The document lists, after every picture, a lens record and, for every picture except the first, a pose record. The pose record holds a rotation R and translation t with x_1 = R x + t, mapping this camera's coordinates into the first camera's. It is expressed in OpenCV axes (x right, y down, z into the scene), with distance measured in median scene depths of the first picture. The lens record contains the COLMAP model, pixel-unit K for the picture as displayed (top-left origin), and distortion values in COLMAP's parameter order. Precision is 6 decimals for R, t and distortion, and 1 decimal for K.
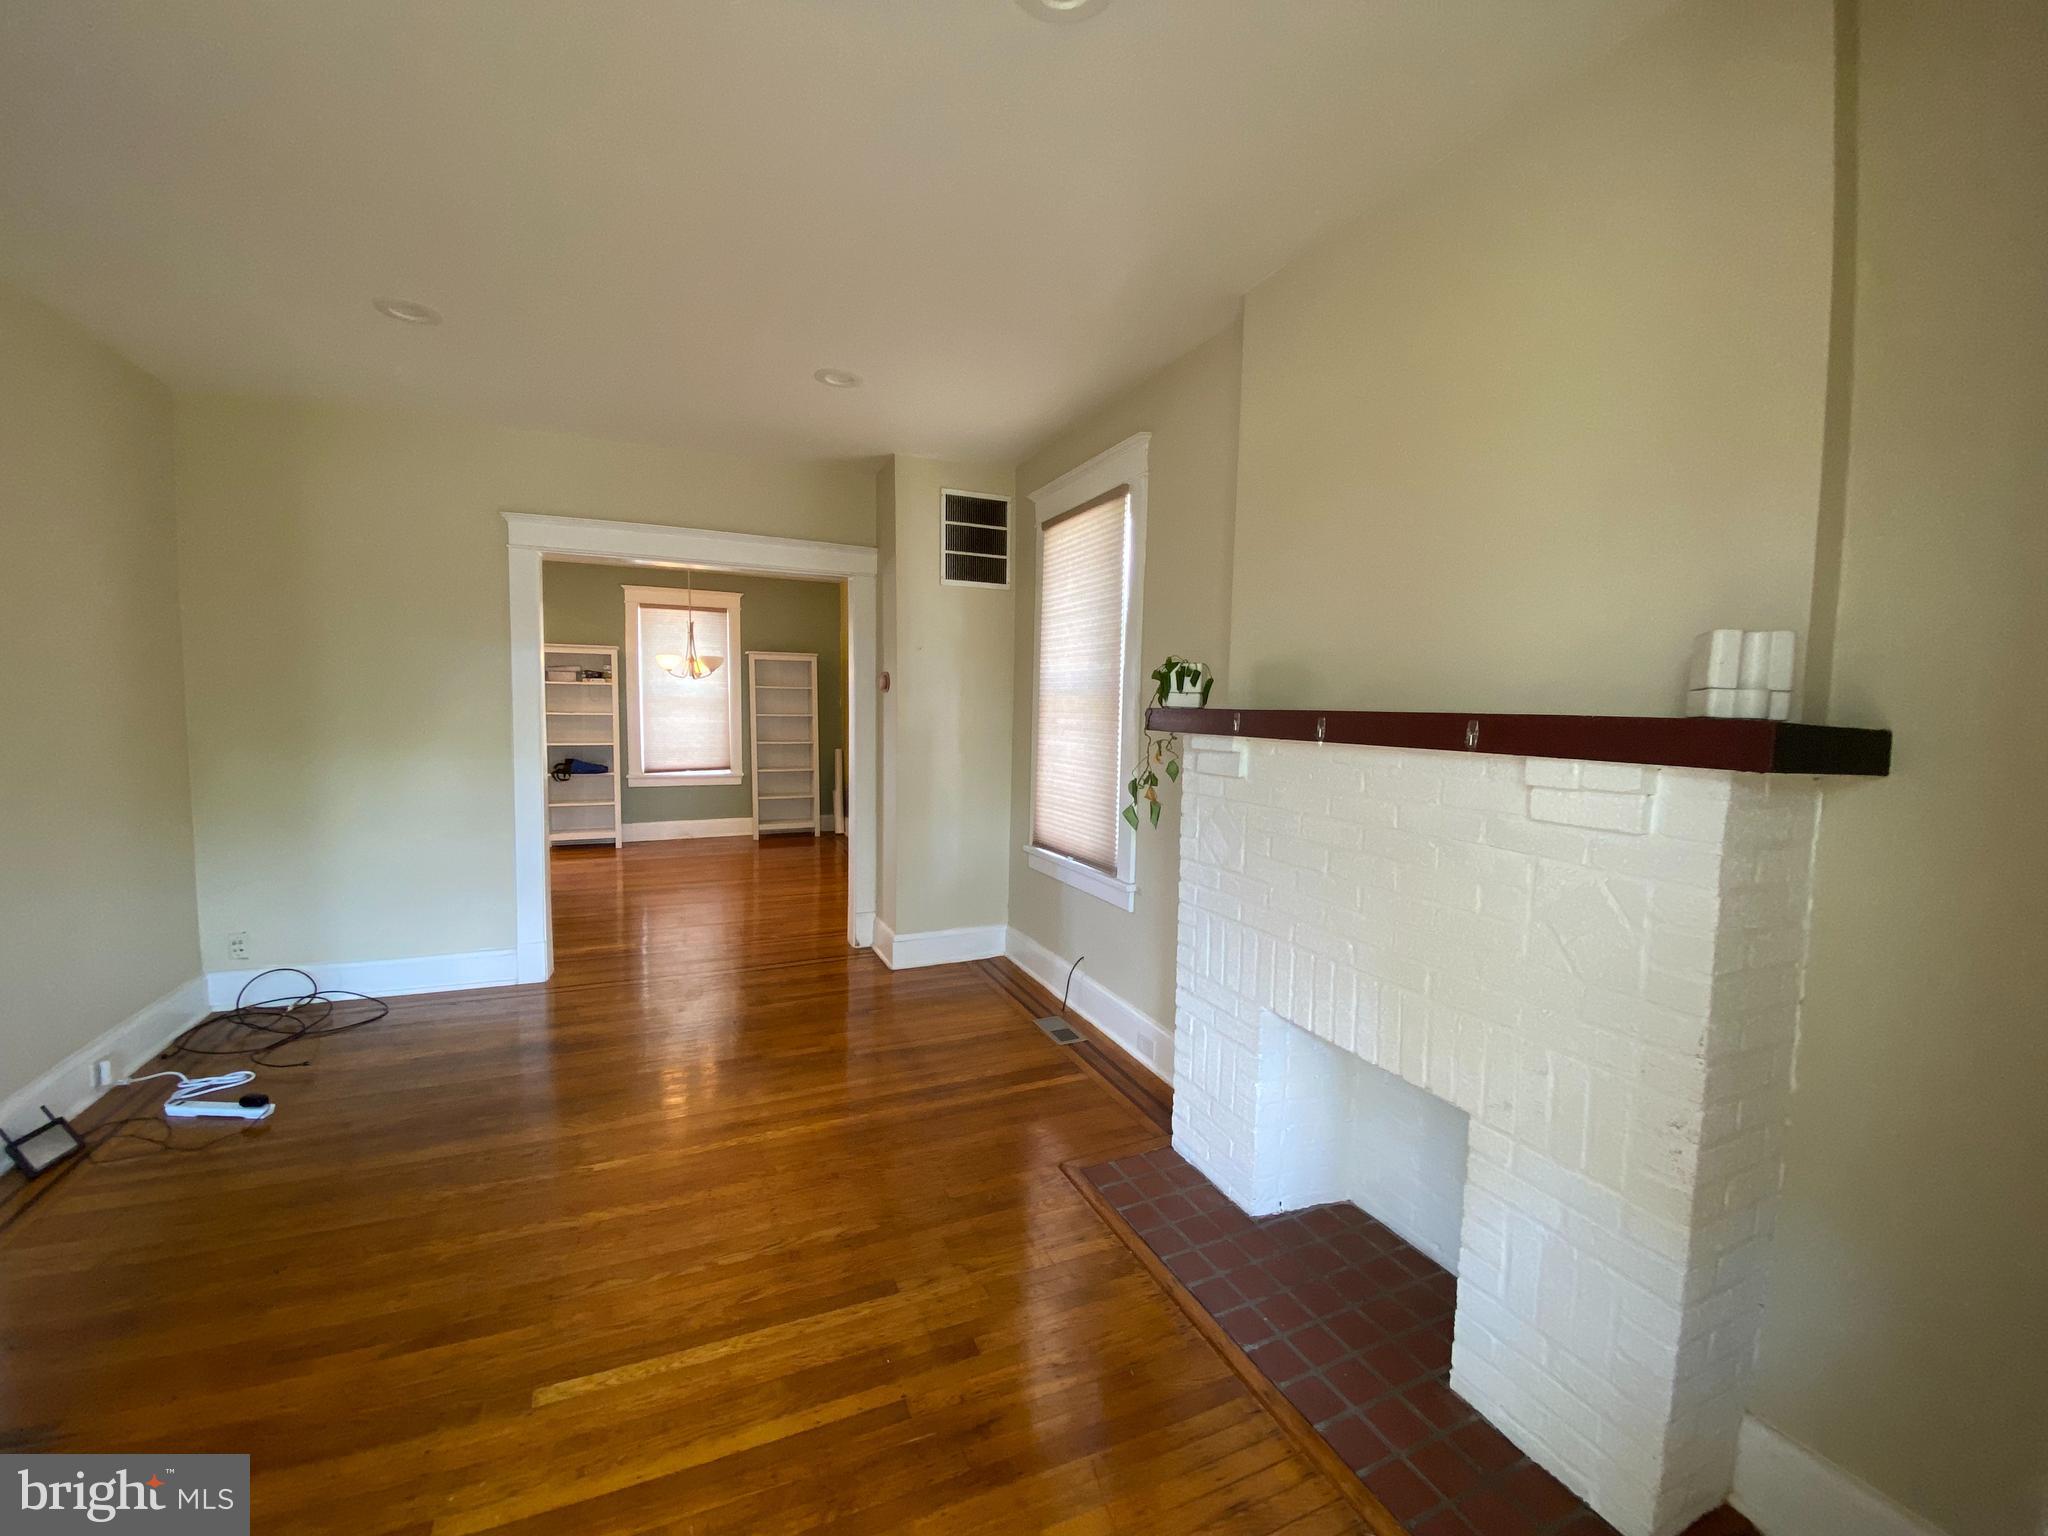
lens RADIAL K [[815.1, 0, 1010.8], [0, 815.1, 763.9], [0, 0, 1]] dist [-0.000104, -0.008853]
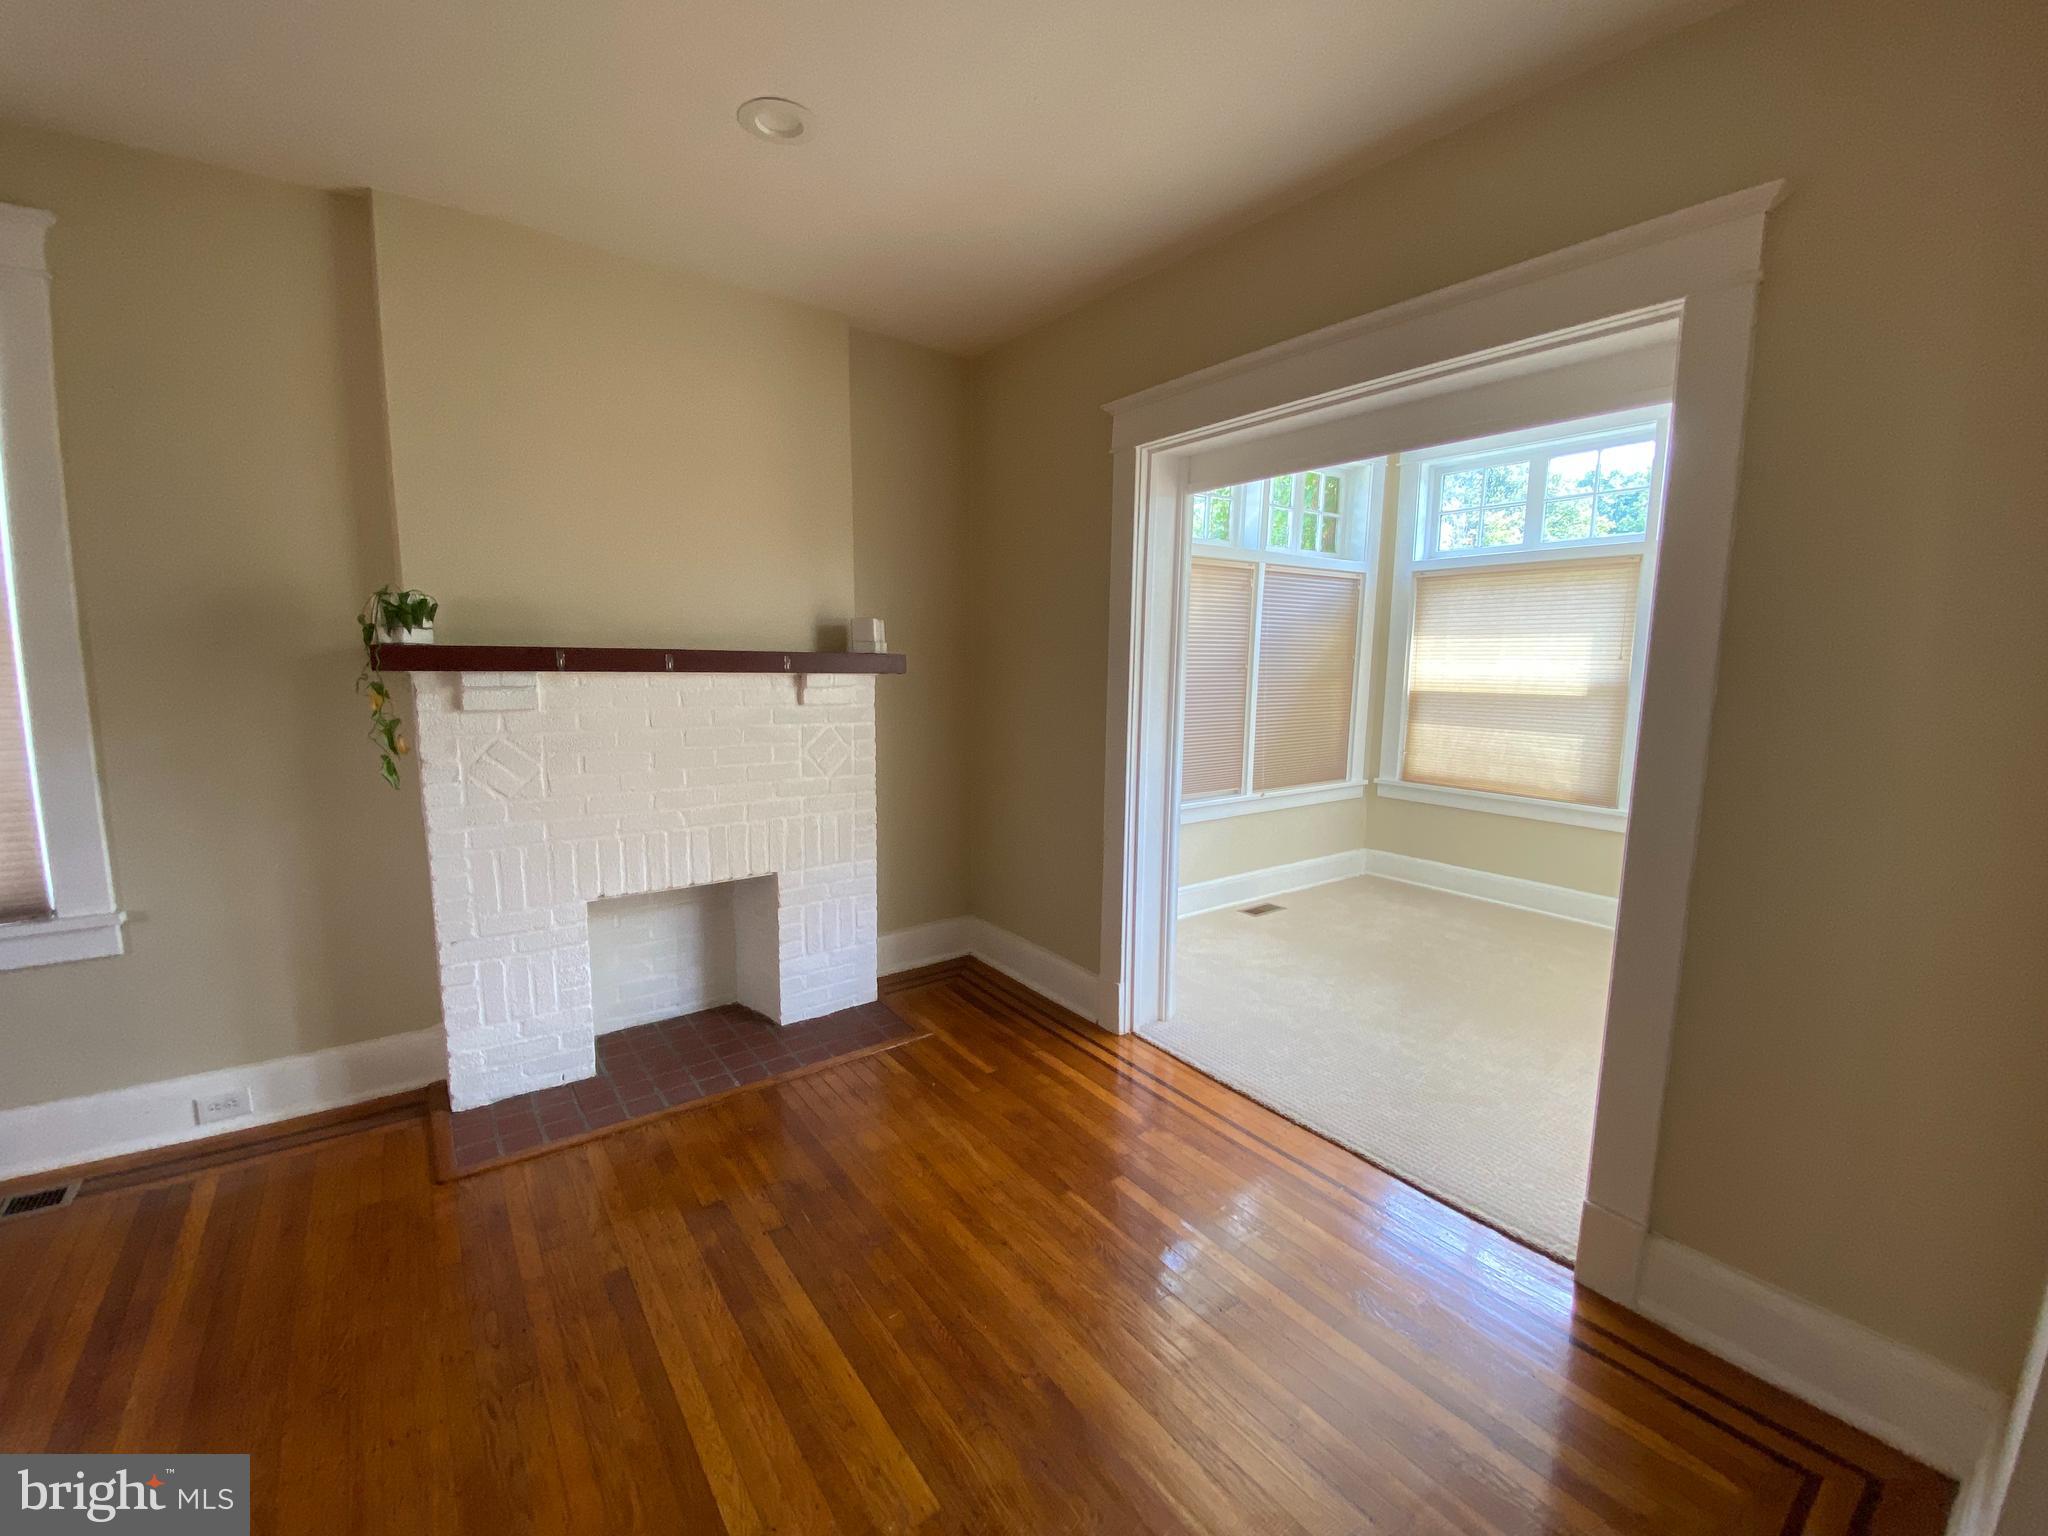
lens RADIAL K [[815.1, 0, 1013.9], [0, 815.1, 767.8], [0, 0, 1]] dist [-0.000104, -0.008853]
pose [[-0.198939, -0.164411, 0.966122, -0.856014], [0.057579, 0.982163, 0.178997, -0.062344], [-0.978319, 0.091238, -0.185924, 0.546618]]
